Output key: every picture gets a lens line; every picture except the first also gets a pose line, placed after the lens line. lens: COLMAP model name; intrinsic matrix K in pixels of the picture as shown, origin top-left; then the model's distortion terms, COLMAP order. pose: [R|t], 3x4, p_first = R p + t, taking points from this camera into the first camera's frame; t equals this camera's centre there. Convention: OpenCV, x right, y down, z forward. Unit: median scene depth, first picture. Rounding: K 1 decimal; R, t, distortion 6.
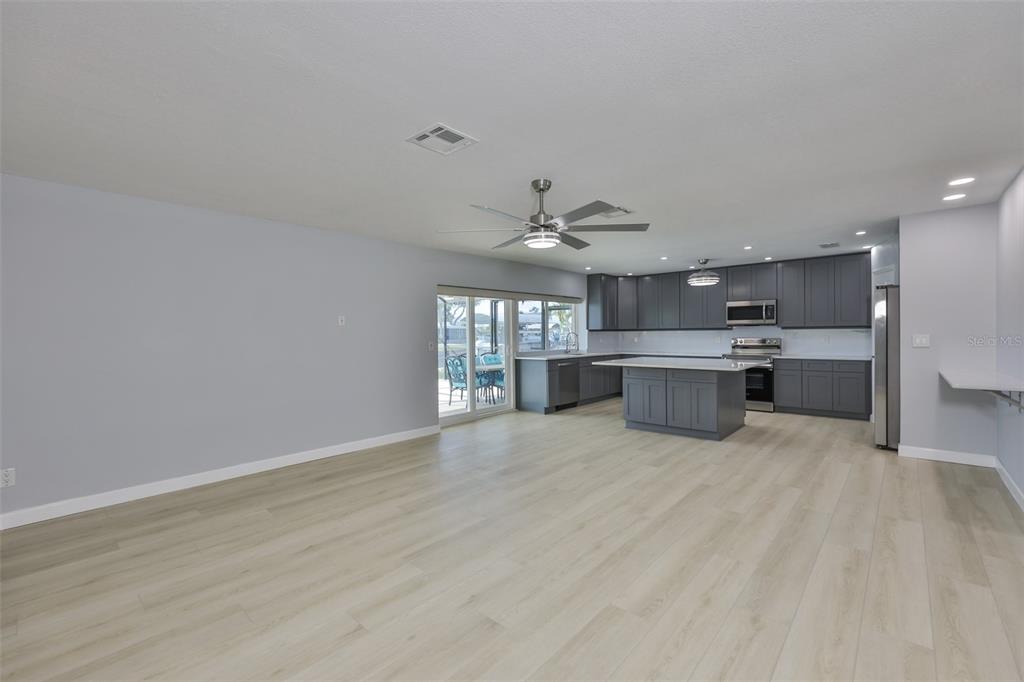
lens RADIAL K [[437.0, 0, 512.7], [0, 437.0, 339.3], [0, 0, 1]] dist [-0.003431, -0.000760]
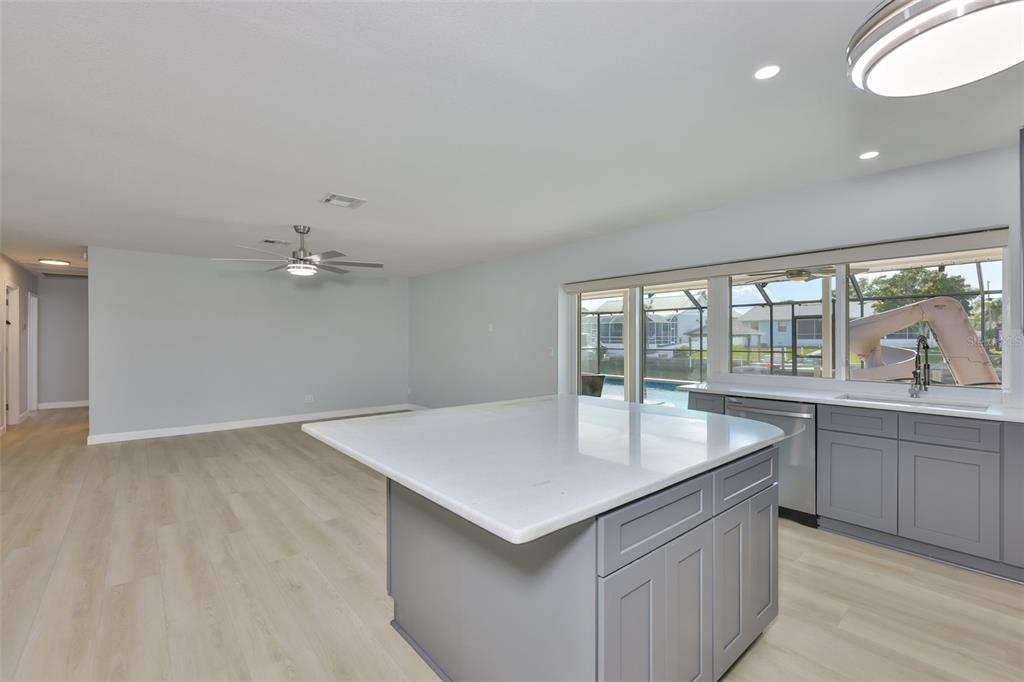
lens RADIAL K [[437.0, 0, 512.7], [0, 437.0, 339.3], [0, 0, 1]] dist [-0.003431, -0.000760]
pose [[-0.125425, 0.015681, -0.991979, 0.623170], [-0.012039, 0.999777, 0.017326, -0.020794], [0.992030, 0.014116, -0.125208, 0.852854]]
